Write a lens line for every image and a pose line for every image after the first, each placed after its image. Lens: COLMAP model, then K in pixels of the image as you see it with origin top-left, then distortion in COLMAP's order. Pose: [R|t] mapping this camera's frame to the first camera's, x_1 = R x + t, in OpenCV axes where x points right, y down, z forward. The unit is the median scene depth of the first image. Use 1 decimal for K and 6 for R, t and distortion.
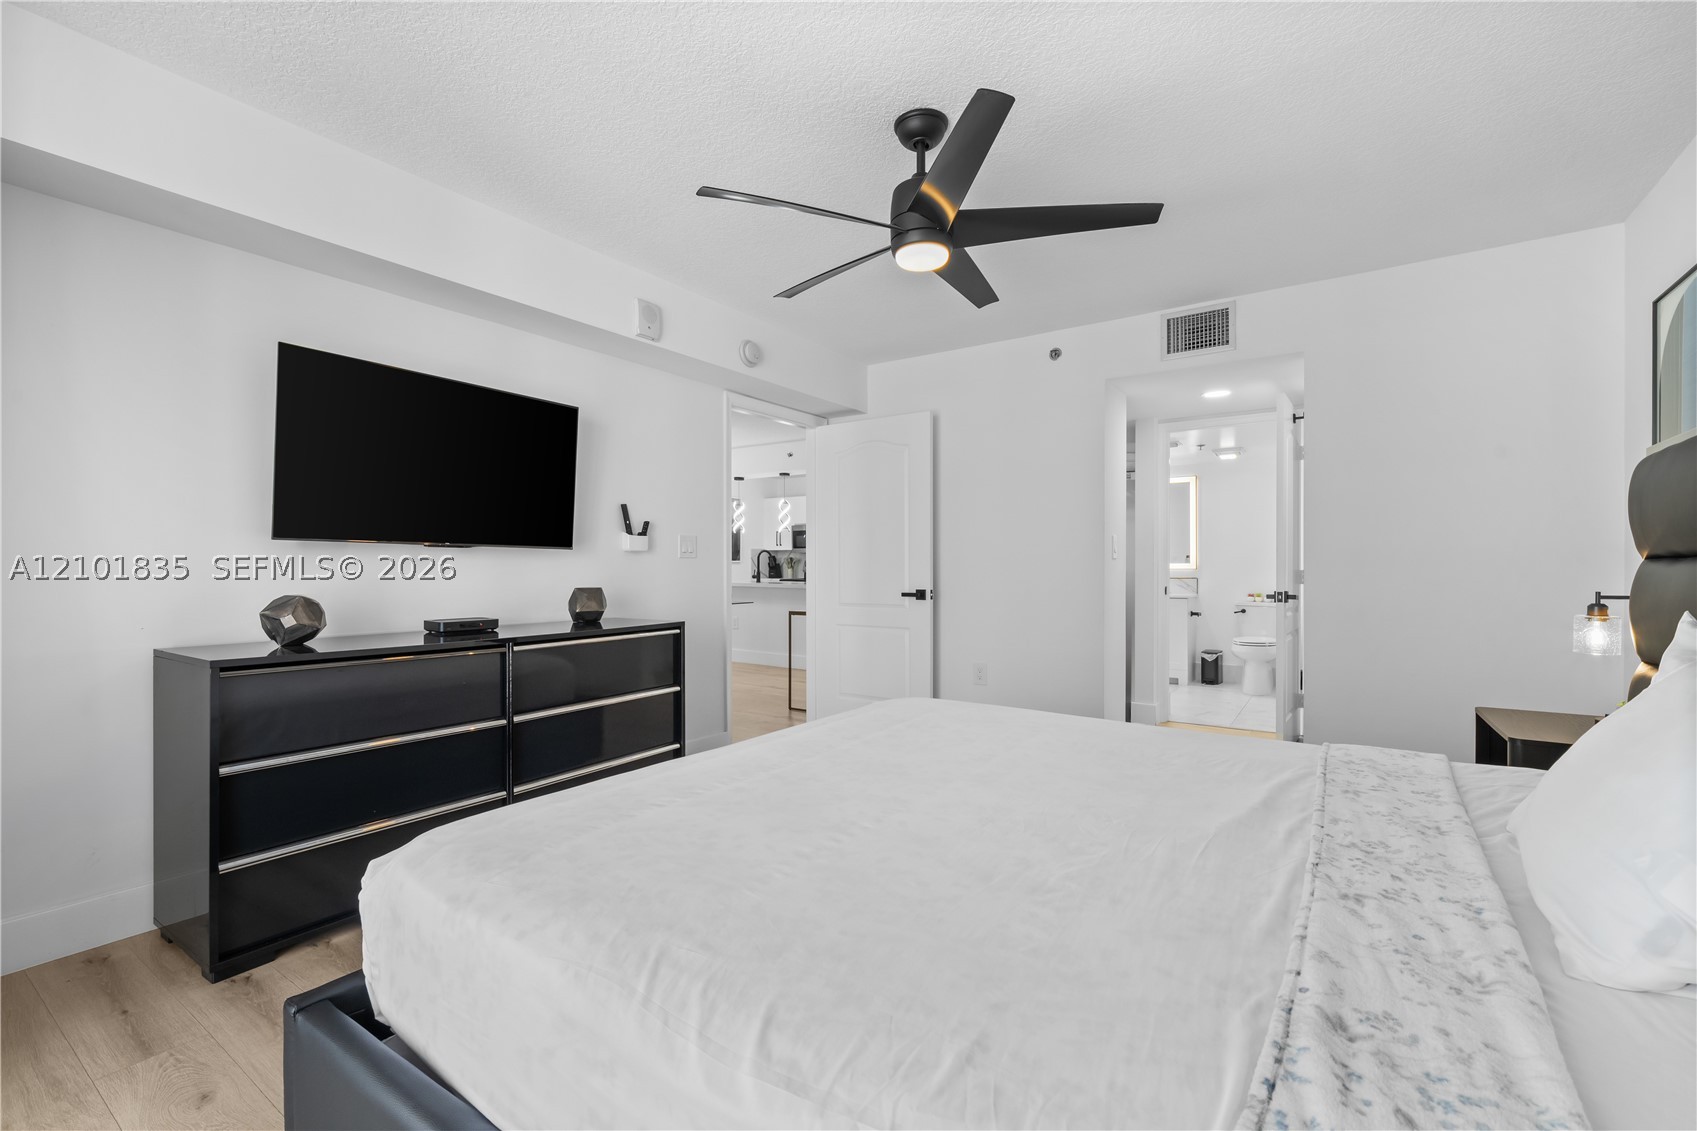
lens RADIAL K [[721.1, 0, 851.8], [0, 721.1, 566.2], [0, 0, 1]] dist [0.024990, 0.000095]
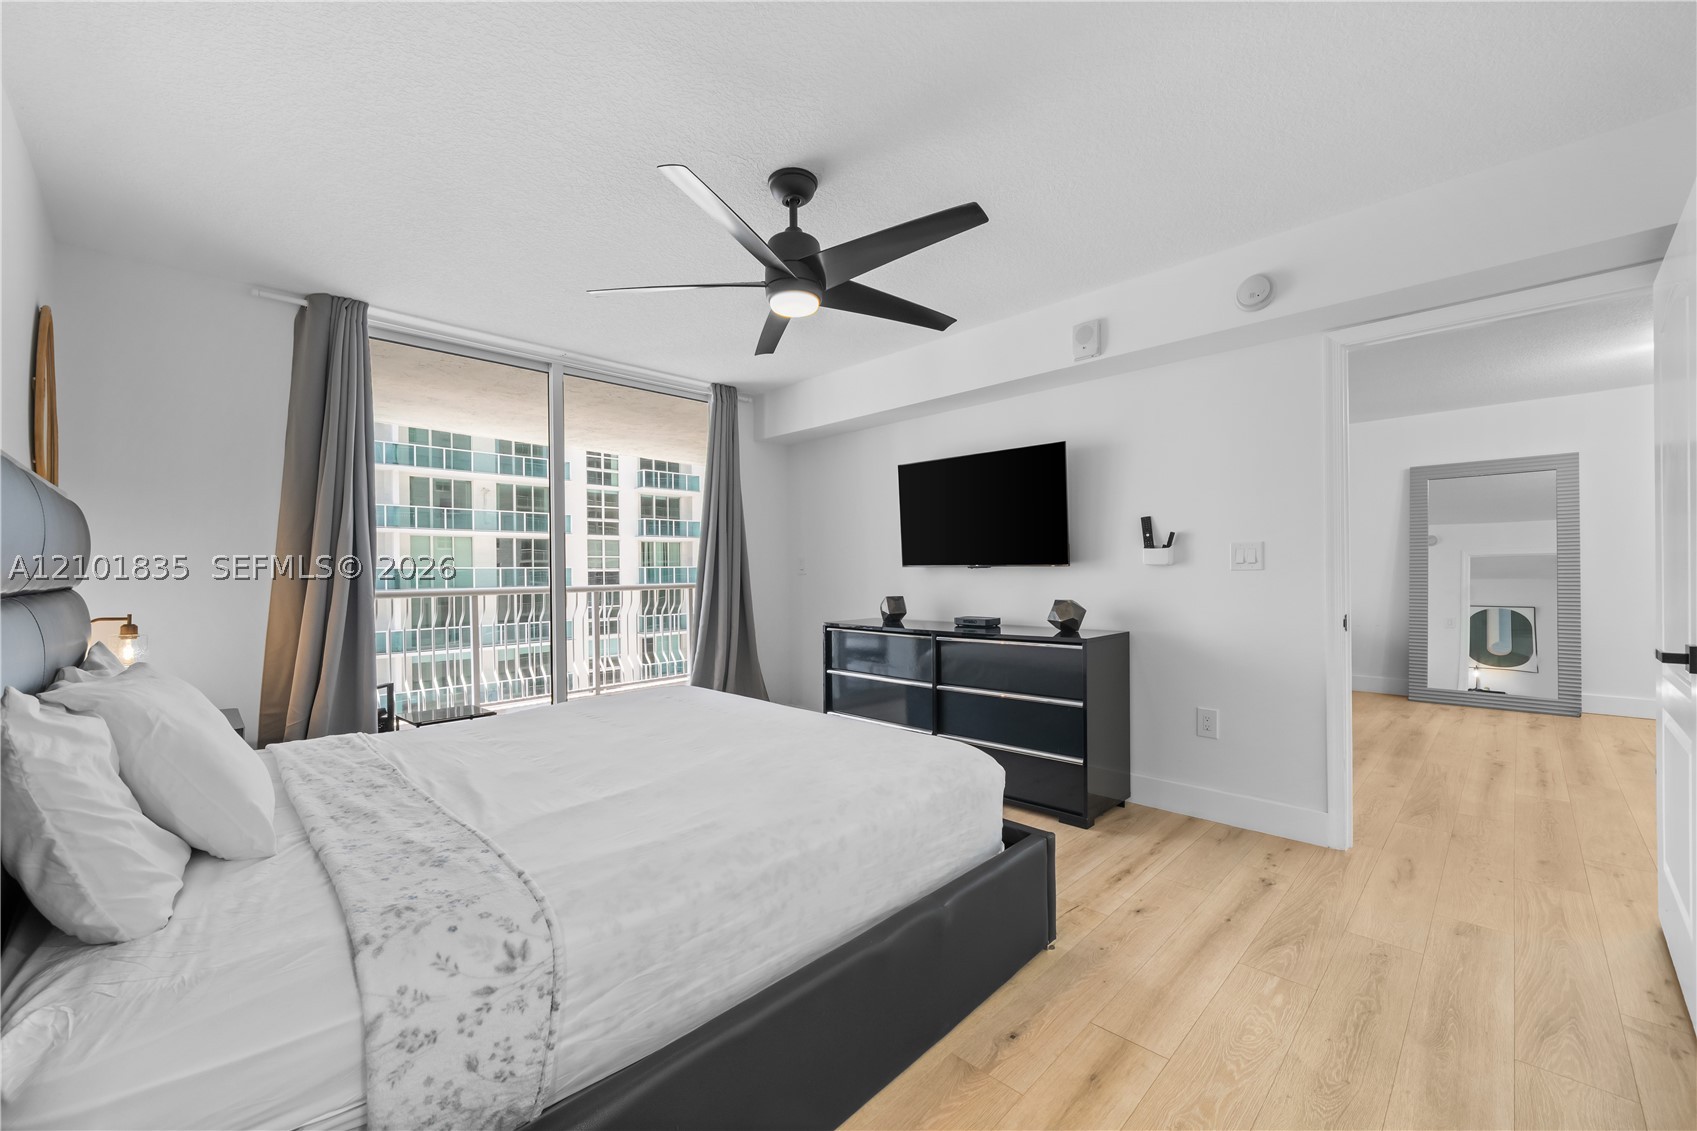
lens RADIAL K [[681.2, 0, 852.4], [0, 681.2, 572.8], [0, 0, 1]] dist [-0.002209, -0.000309]
pose [[-0.182567, 0.004802, -0.983182, 0.807545], [0.009470, 0.999950, 0.003125, -0.019873], [0.983148, -0.008740, -0.182603, 0.947451]]
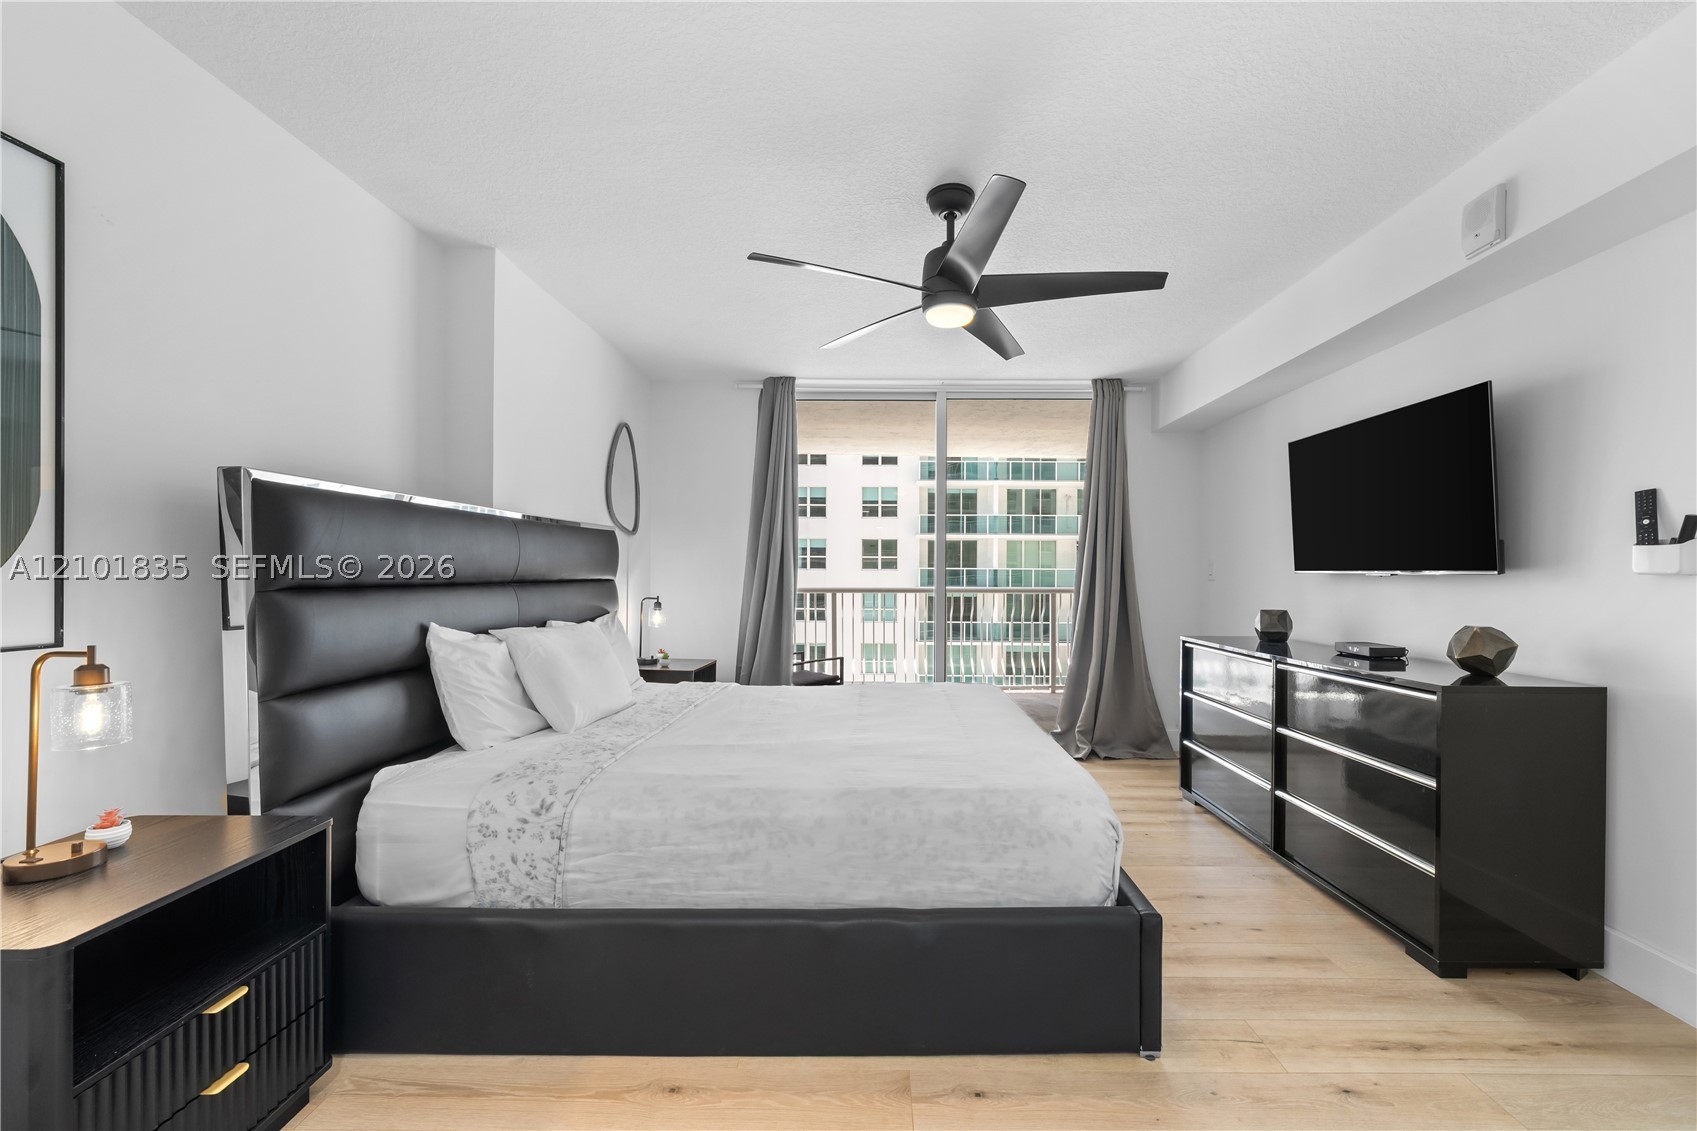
lens RADIAL K [[701.3, 0, 874.2], [0, 701.3, 573.6], [0, 0, 1]] dist [-0.000647, -0.000236]
pose [[-0.834740, -0.003697, -0.550632, 0.584316], [-0.003925, 0.999992, -0.000763, -0.021822], [0.550631, 0.001525, -0.834747, 1.369427]]
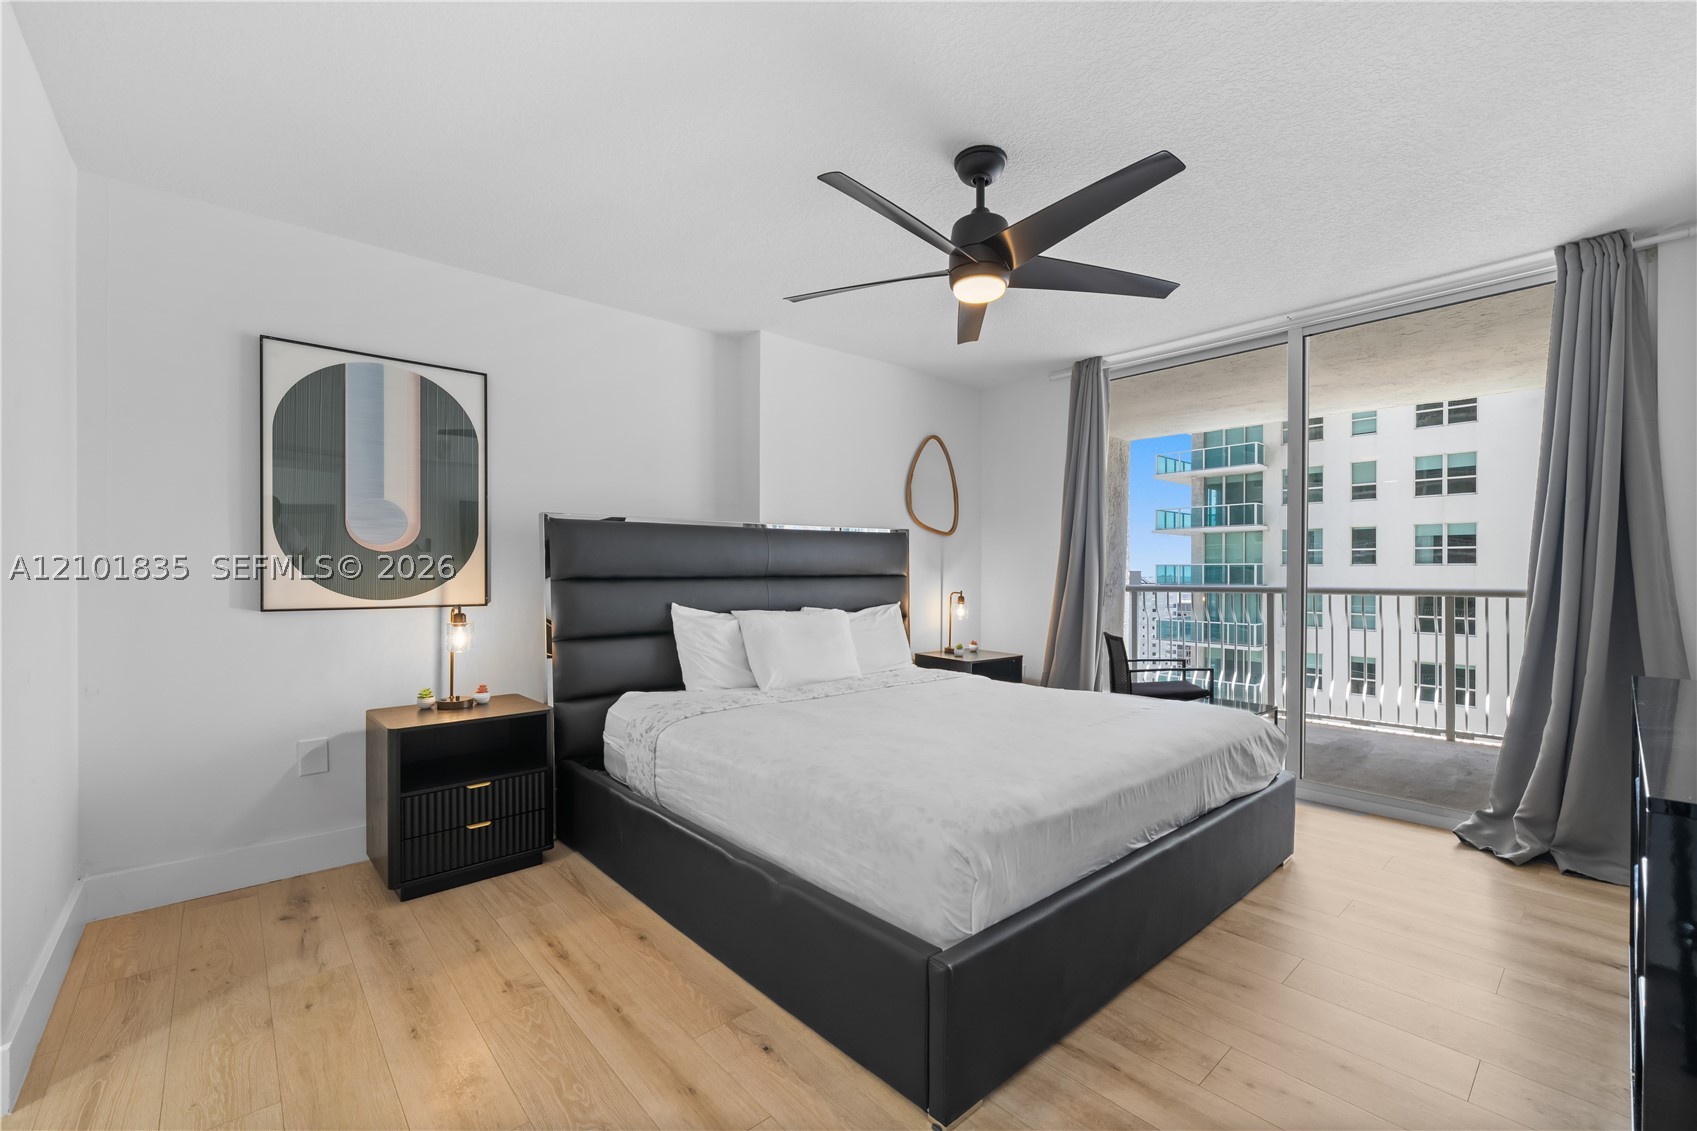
lens RADIAL K [[714.4, 0, 845.3], [0, 714.4, 572.2], [0, 0, 1]] dist [-0.001421, -0.000276]
pose [[-0.965611, 0.000487, 0.259990, 0.012985], [0.000727, 0.999999, 0.000827, -0.018238], [-0.259990, 0.000987, -0.965611, 1.516437]]
